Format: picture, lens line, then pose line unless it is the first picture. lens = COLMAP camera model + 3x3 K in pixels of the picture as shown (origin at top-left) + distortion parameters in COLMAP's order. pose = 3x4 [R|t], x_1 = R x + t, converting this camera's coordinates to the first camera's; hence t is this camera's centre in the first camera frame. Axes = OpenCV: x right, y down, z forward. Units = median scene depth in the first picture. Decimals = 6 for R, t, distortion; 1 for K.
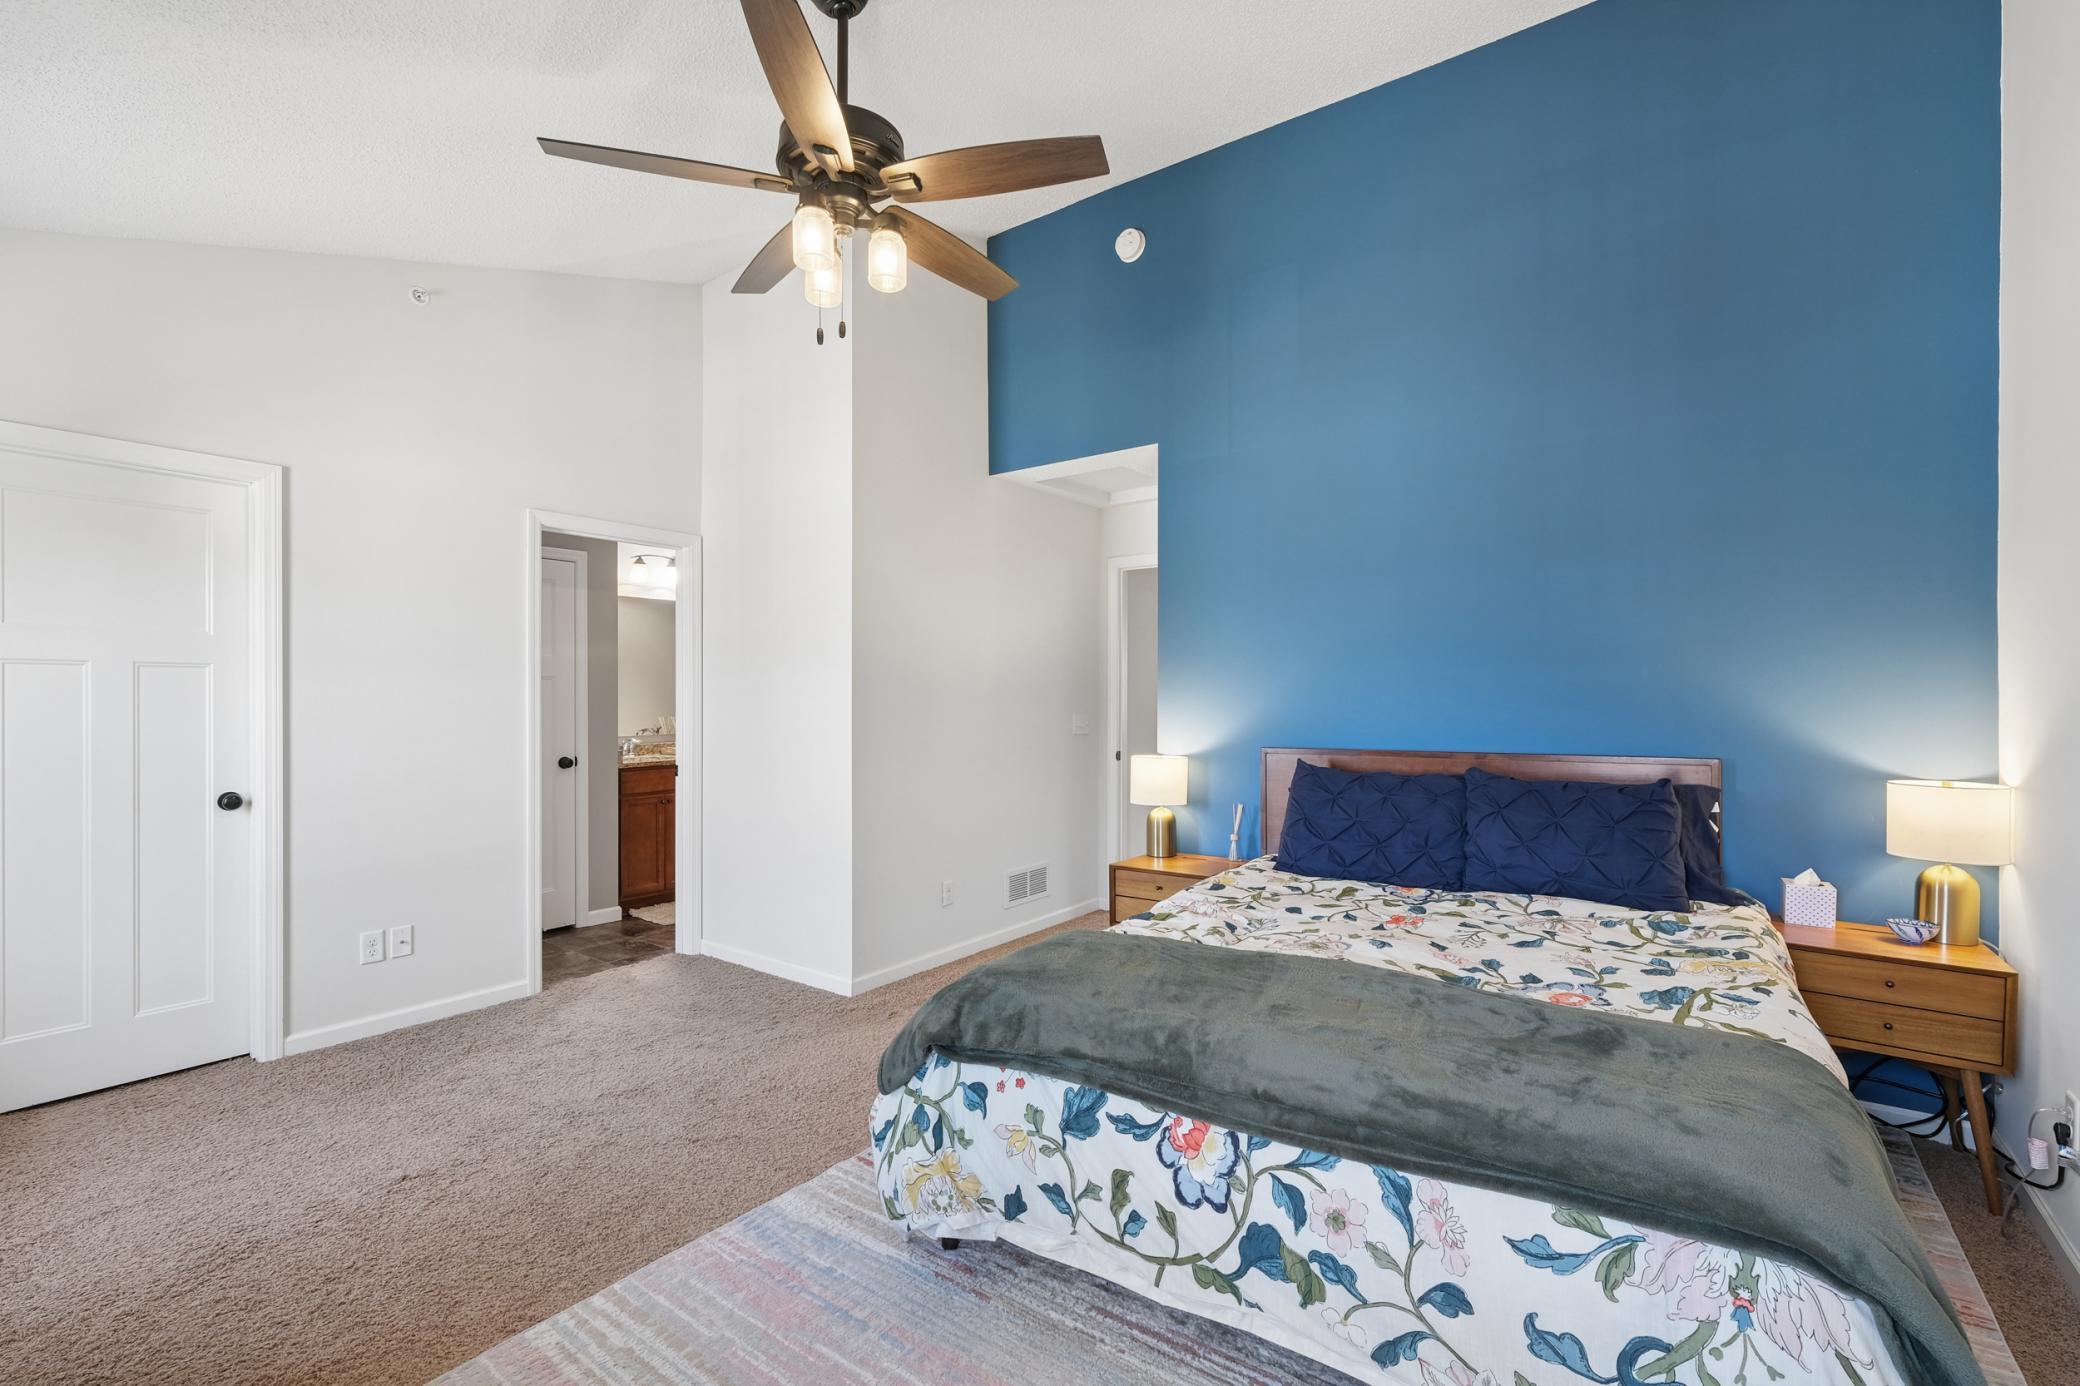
lens RADIAL K [[912.8, 0, 1029.4], [0, 912.8, 693.1], [0, 0, 1]] dist [0.000081, -0.000208]
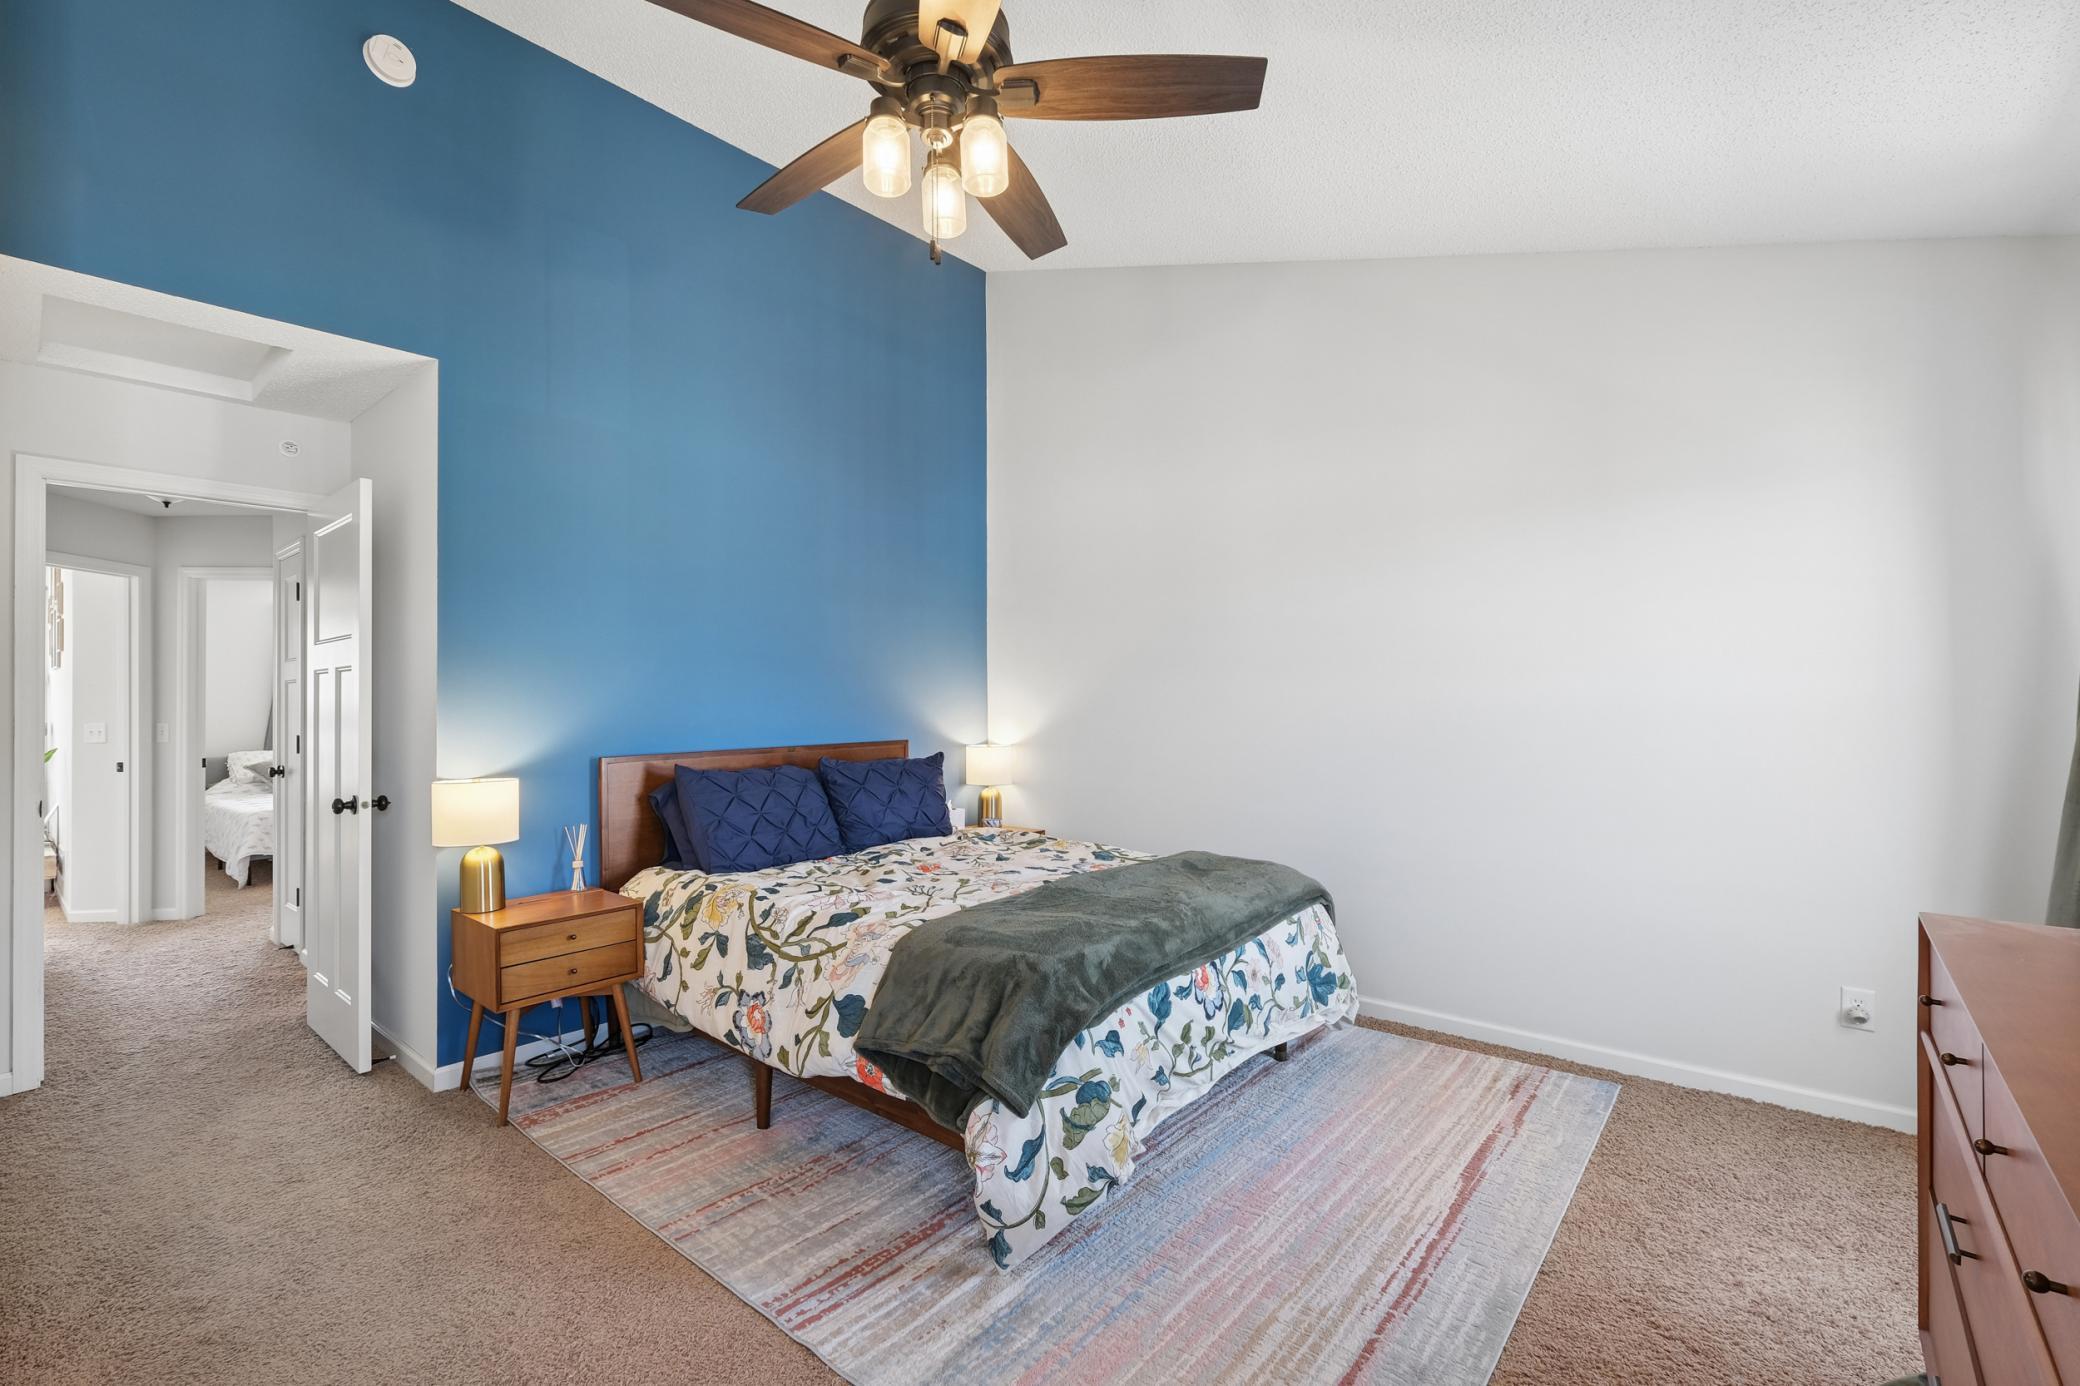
lens RADIAL K [[912.8, 0, 1029.4], [0, 912.8, 693.1], [0, 0, 1]] dist [0.000081, -0.000208]
pose [[0.070355, 0.011727, 0.997453, -1.318252], [0.001851, 0.999928, -0.011887, 0.016286], [-0.997520, 0.002682, 0.070328, 1.109457]]
